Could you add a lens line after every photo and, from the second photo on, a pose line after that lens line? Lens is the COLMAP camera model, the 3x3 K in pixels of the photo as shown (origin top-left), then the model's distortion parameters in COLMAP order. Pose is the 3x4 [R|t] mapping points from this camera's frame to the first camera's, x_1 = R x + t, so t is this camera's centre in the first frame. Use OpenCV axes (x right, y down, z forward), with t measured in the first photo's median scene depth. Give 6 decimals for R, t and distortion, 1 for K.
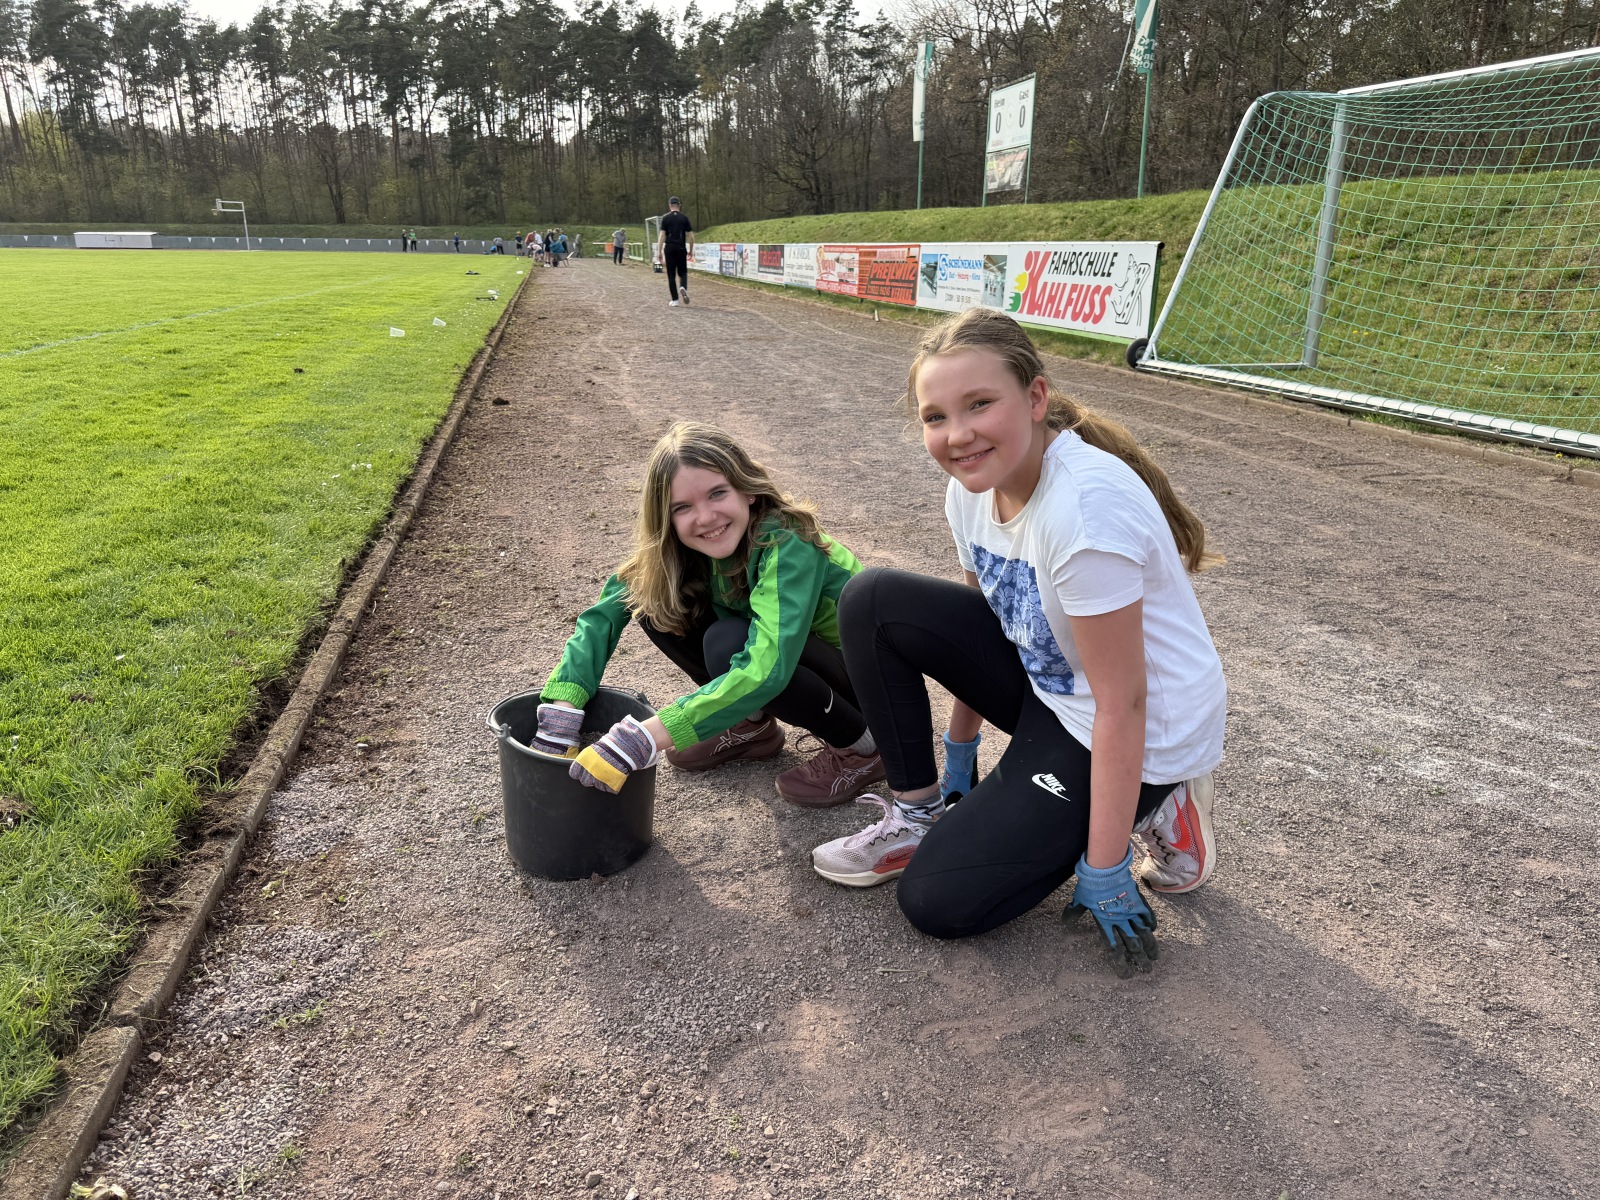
lens RADIAL K [[1116.9, 0, 782.7], [0, 1116.9, 602.0], [0, 0, 1]] dist [0.017249, -0.000082]
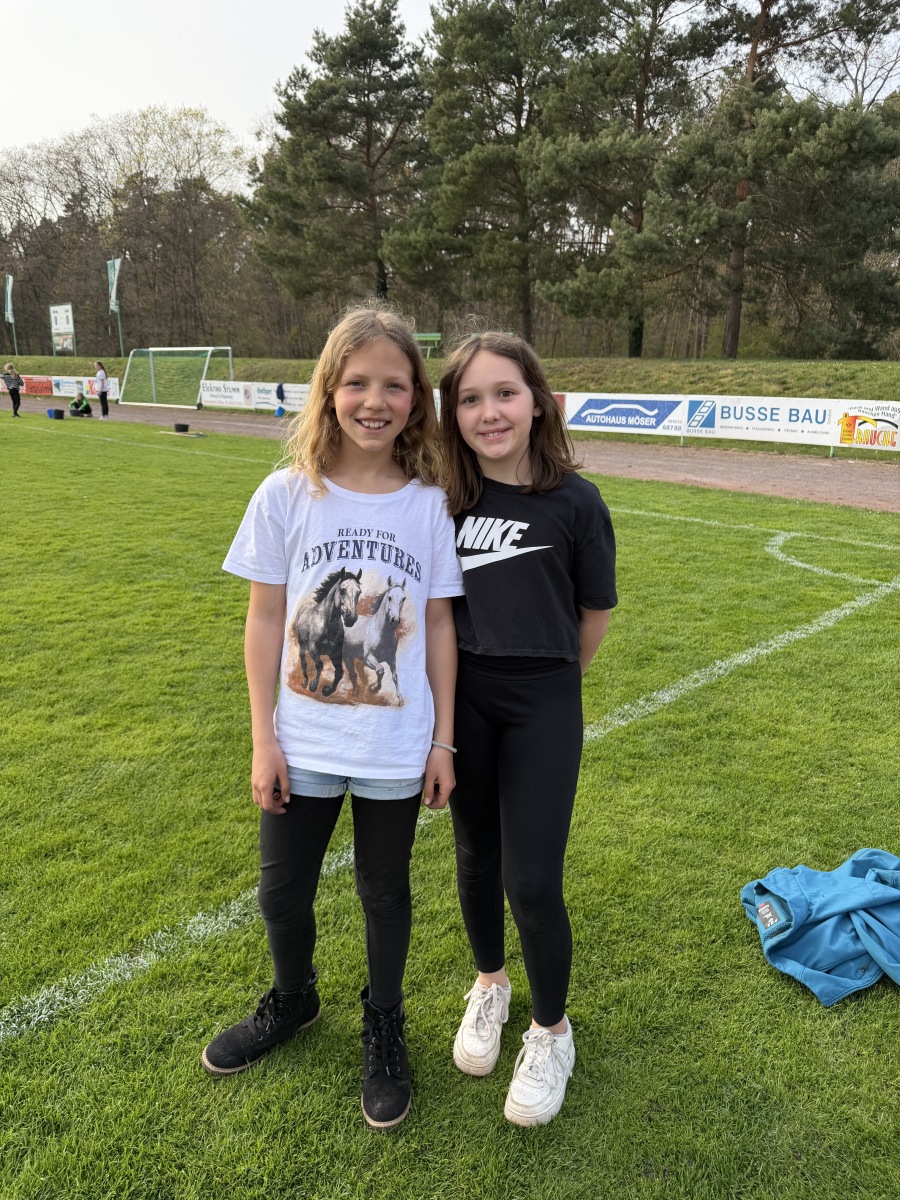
lens RADIAL K [[837.7, 0, 448.8], [0, 837.7, 581.4], [0, 0, 1]] dist [0.017249, -0.000082]
pose [[0.812972, -0.141256, 0.564910, -0.206277], [0.173918, 0.984752, -0.004050, 0.245021], [-0.555724, 0.101541, 0.825143, -0.821917]]
